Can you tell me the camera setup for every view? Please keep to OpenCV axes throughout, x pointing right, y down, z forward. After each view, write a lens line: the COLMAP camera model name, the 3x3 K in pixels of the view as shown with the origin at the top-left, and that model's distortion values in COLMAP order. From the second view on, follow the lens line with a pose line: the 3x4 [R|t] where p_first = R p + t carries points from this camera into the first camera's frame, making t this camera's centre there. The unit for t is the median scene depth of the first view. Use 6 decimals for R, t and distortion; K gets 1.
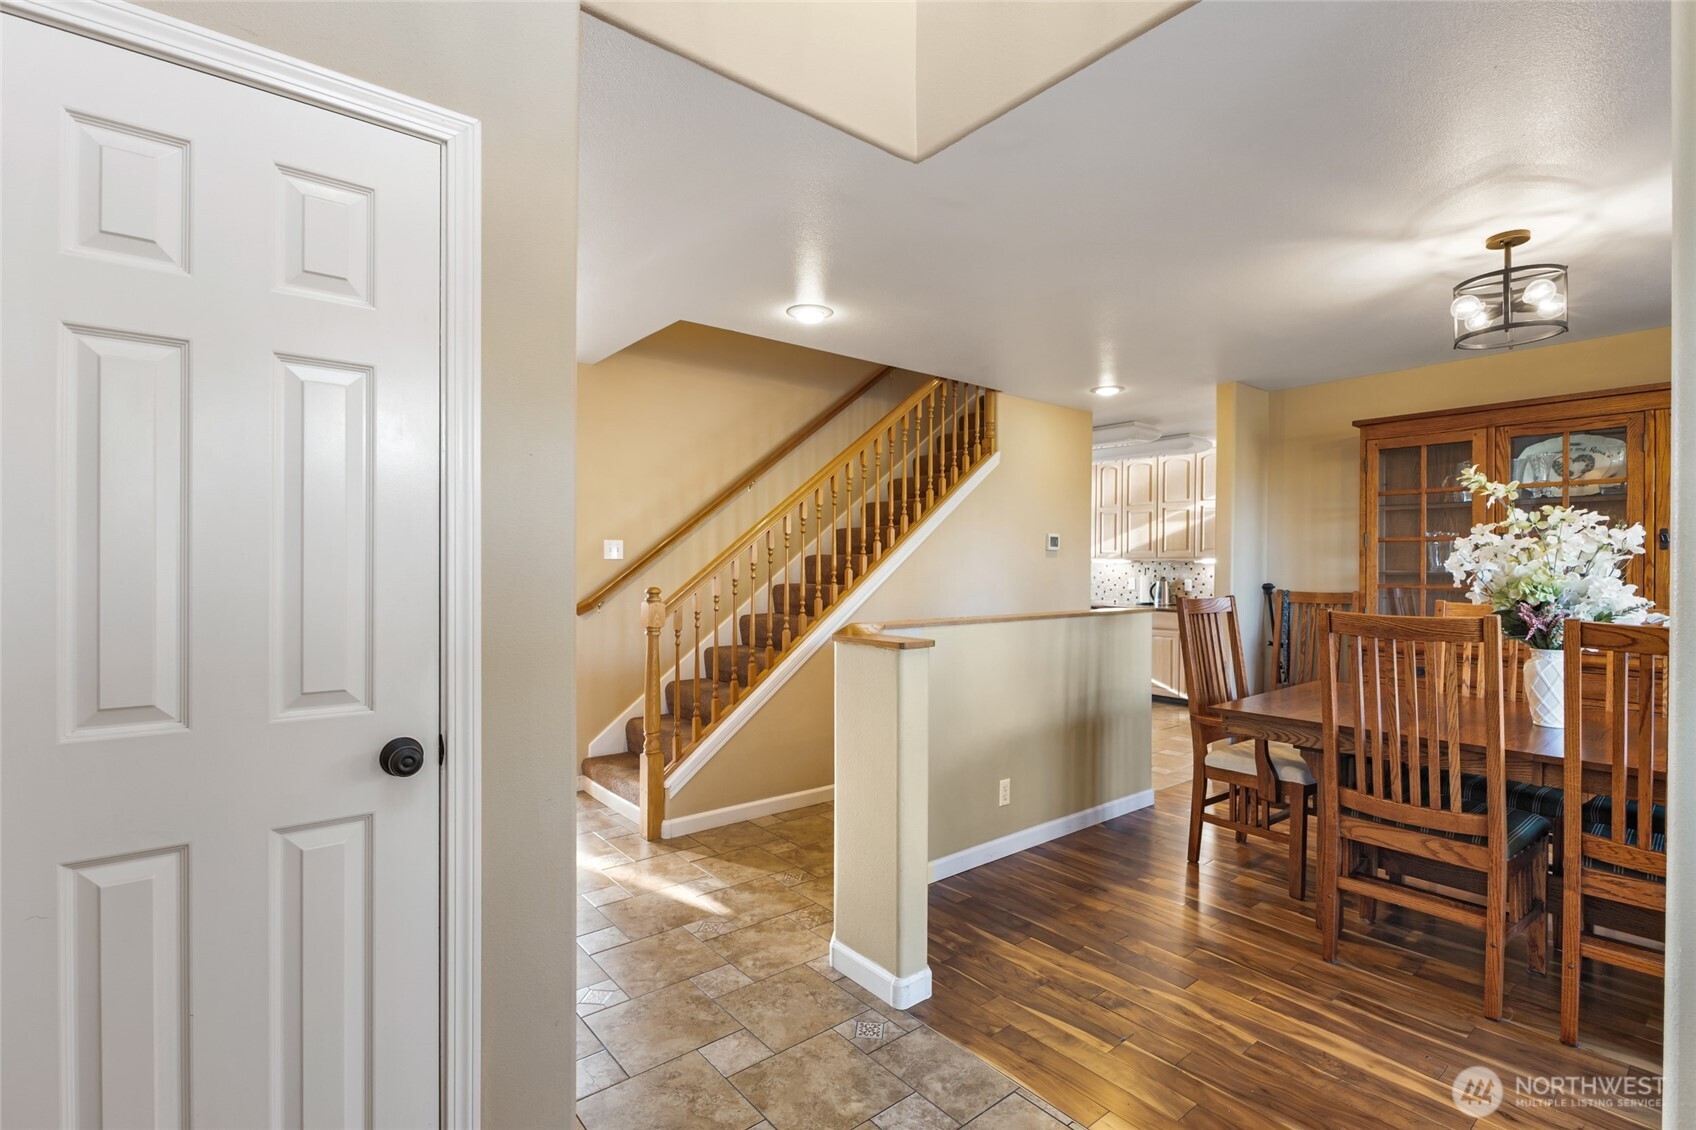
lens RADIAL K [[779.1, 0, 848.9], [0, 779.1, 564.5], [0, 0, 1]] dist [0.003786, -0.003837]
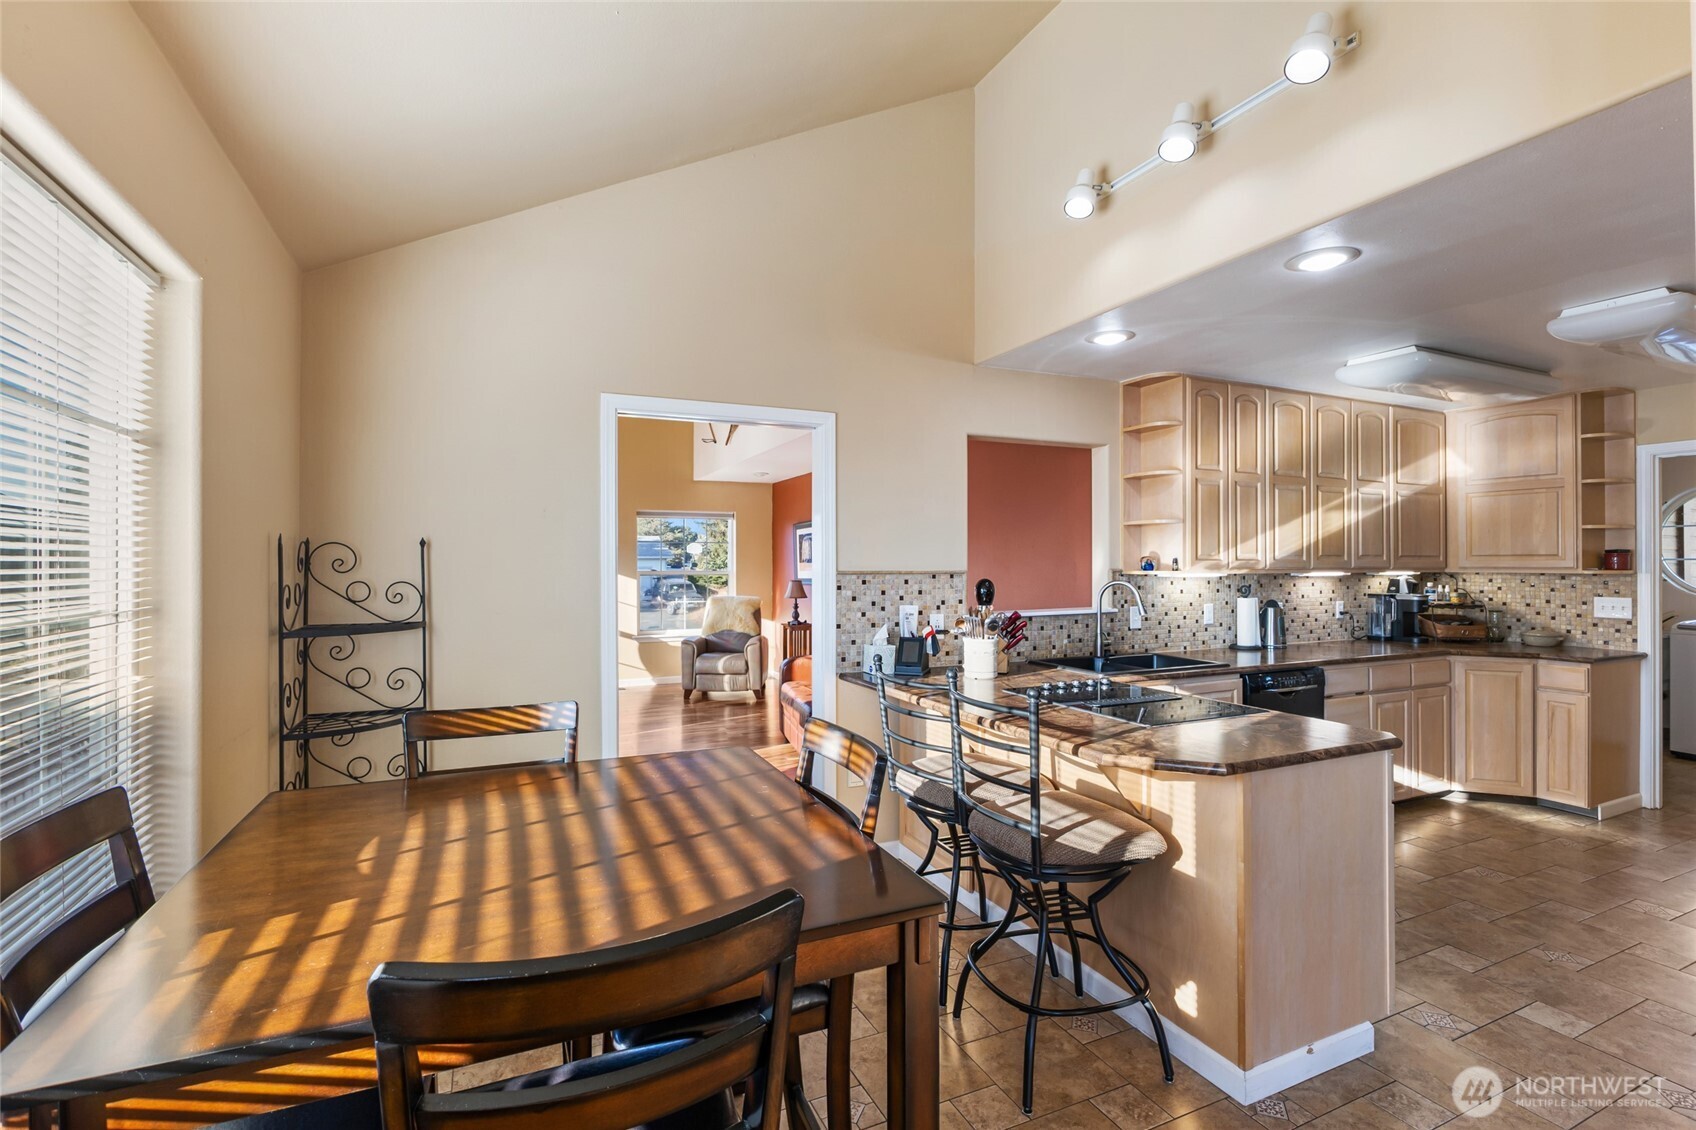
lens RADIAL K [[779.1, 0, 846.8], [0, 779.1, 560.3], [0, 0, 1]] dist [0.003786, -0.003837]
pose [[0.246425, -0.000640, 0.969162, -0.268920], [0.000044, 1.000000, 0.000649, -0.015647], [-0.969162, -0.000118, 0.246425, 1.206230]]
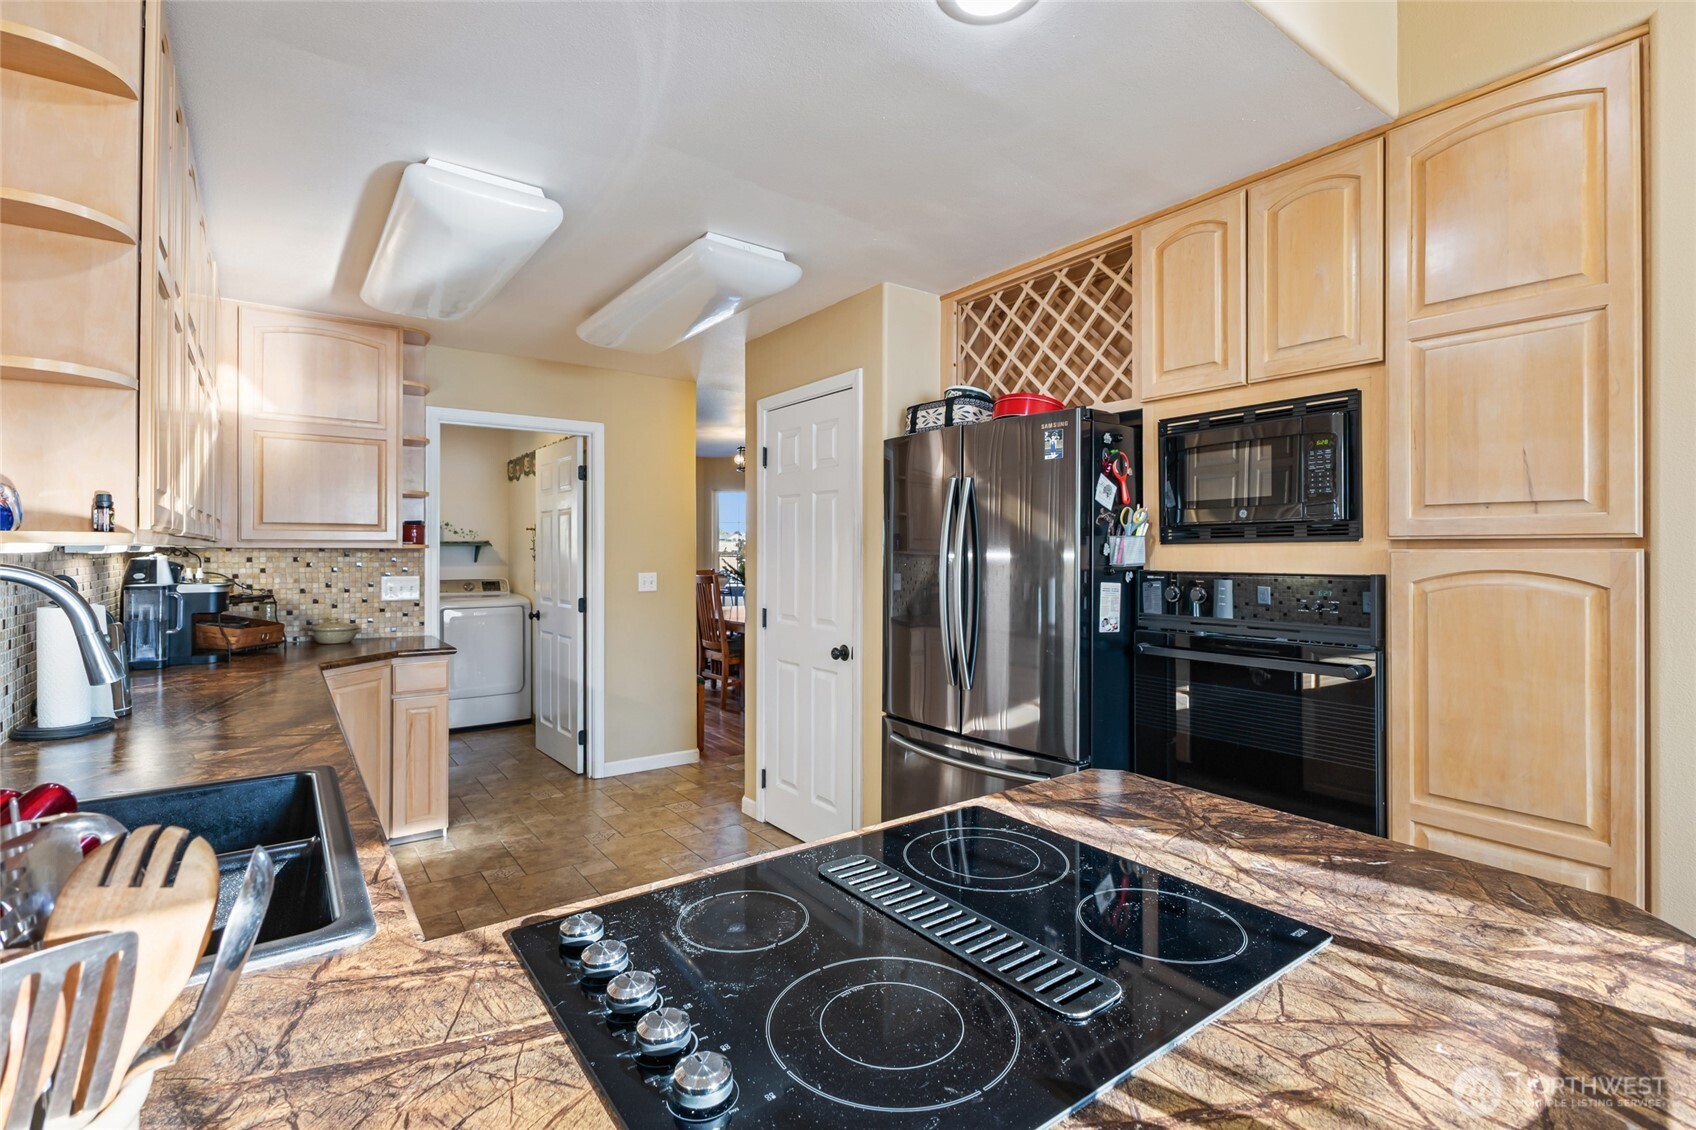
lens RADIAL K [[779.1, 0, 842.0], [0, 779.1, 554.5], [0, 0, 1]] dist [0.003786, -0.003837]
pose [[-0.998543, -0.006230, 0.053599, 0.141516], [-0.006077, 0.999977, 0.003020, -0.004413], [-0.053617, 0.002690, -0.998558, 1.285406]]
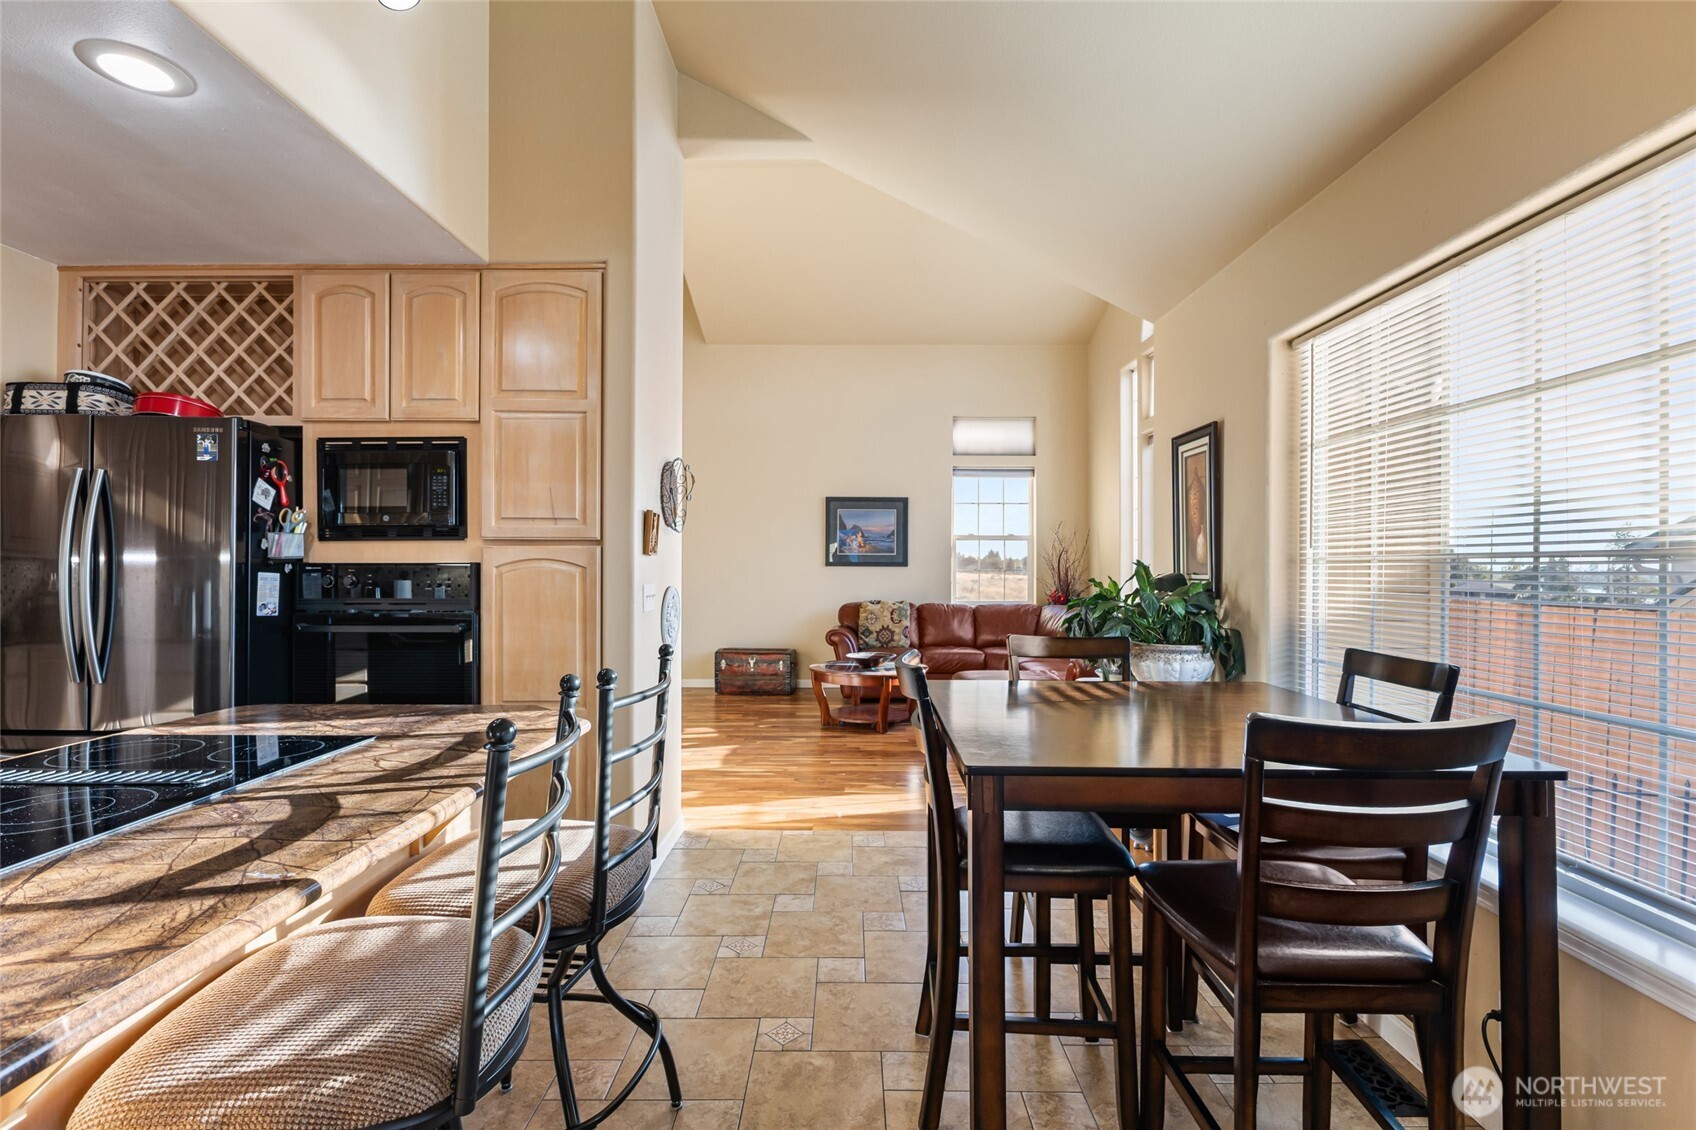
lens RADIAL K [[779.1, 0, 848.5], [0, 779.1, 566.8], [0, 0, 1]] dist [0.003786, -0.003837]
pose [[-0.634336, -0.009523, -0.772999, 0.161054], [-0.003660, 0.999950, -0.009315, 0.007620], [0.773049, -0.003080, -0.634339, 1.413777]]
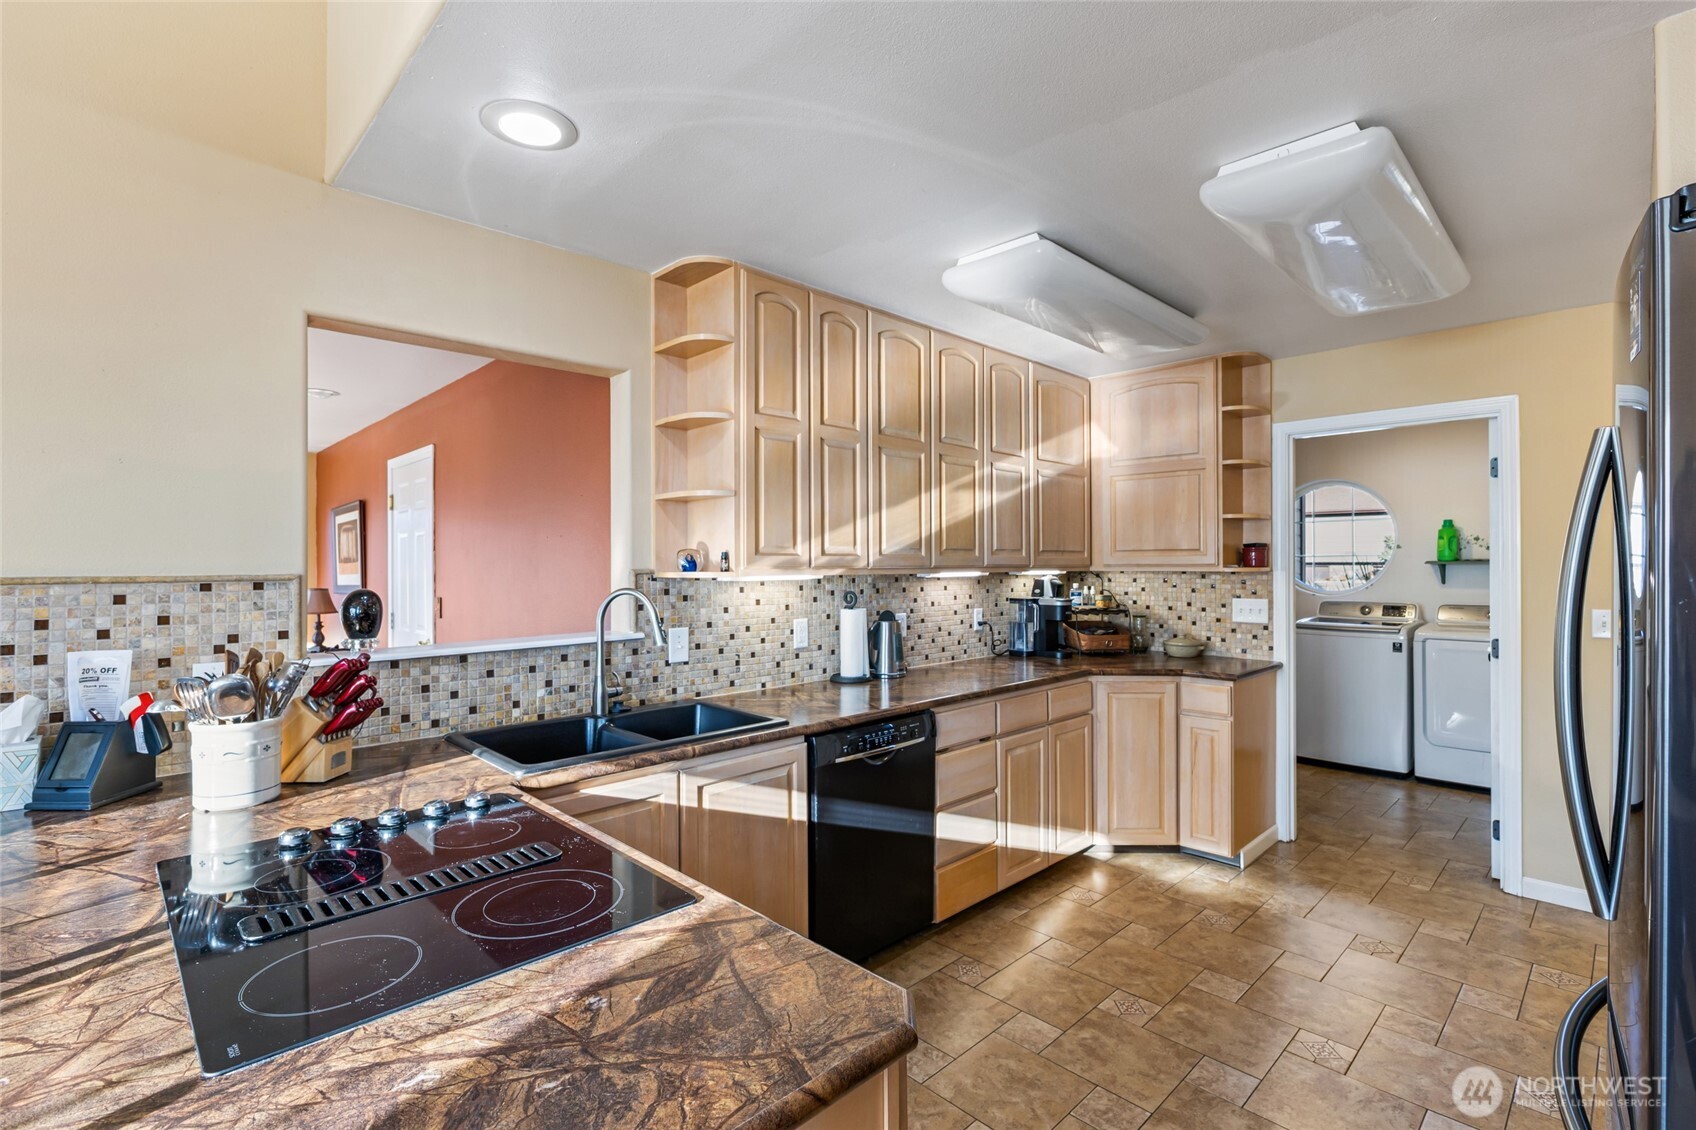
lens RADIAL K [[779.1, 0, 858.9], [0, 779.1, 562.7], [0, 0, 1]] dist [0.003786, -0.003837]
pose [[-0.095499, -0.002808, 0.995426, -0.033065], [0.002110, 0.999993, 0.003024, -0.012889], [-0.995427, 0.002389, -0.095492, 1.090988]]
